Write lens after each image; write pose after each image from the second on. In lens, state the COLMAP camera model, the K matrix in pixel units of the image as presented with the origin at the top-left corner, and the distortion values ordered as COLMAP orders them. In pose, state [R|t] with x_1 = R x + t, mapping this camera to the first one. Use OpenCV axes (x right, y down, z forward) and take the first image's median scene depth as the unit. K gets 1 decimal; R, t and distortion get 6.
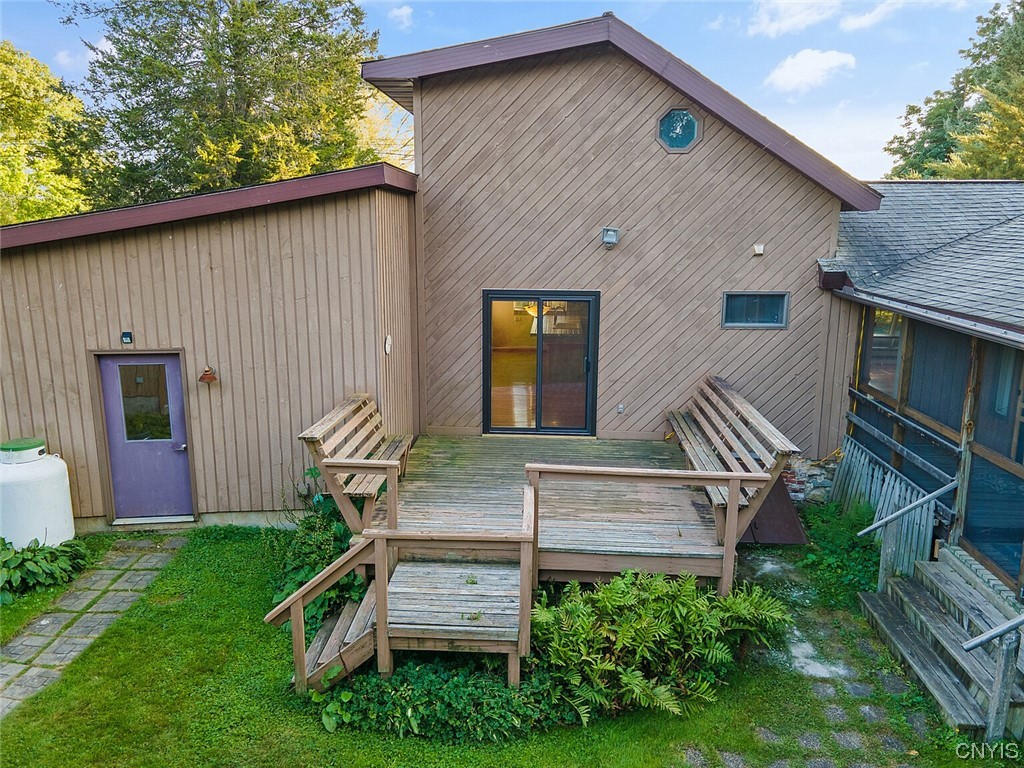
lens RADIAL K [[750.0, 0, 508.6], [0, 750.0, 382.0], [0, 0, 1]] dist [0.039447, 0.016009]
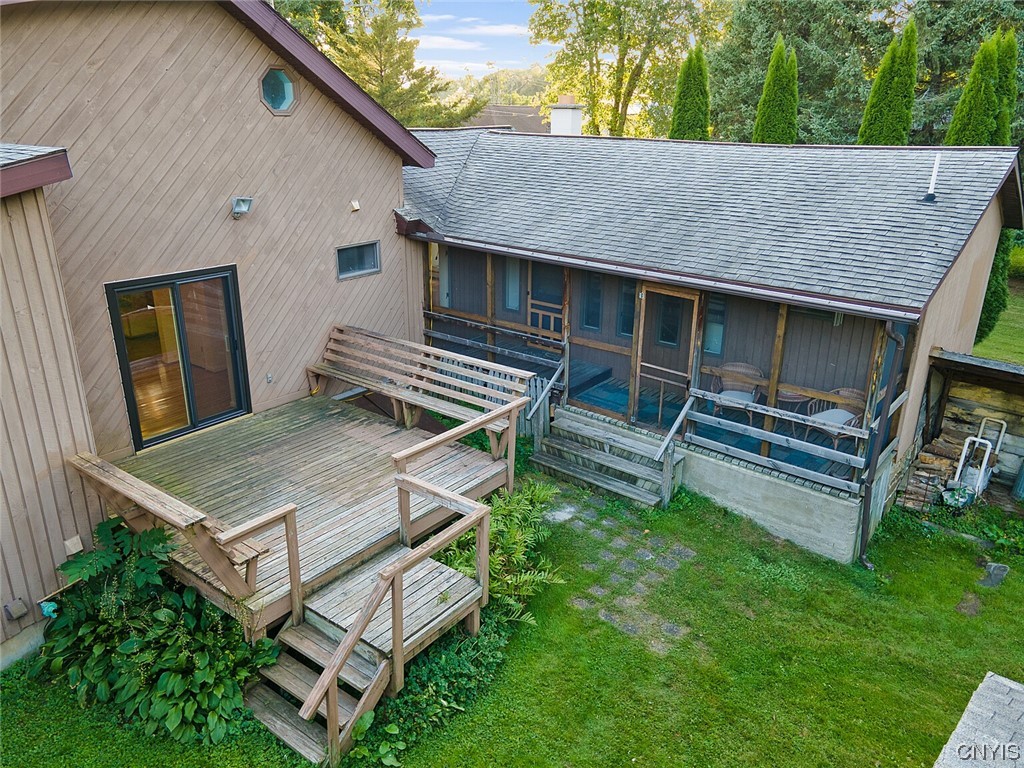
lens RADIAL K [[750.0, 0, 508.5], [0, 750.0, 382.9], [0, 0, 1]] dist [0.039447, 0.016009]
pose [[0.557743, -0.283045, 0.780261, -0.477016], [0.160452, 0.959094, 0.233225, -0.147017], [-0.814357, -0.004885, 0.580344, 0.173266]]
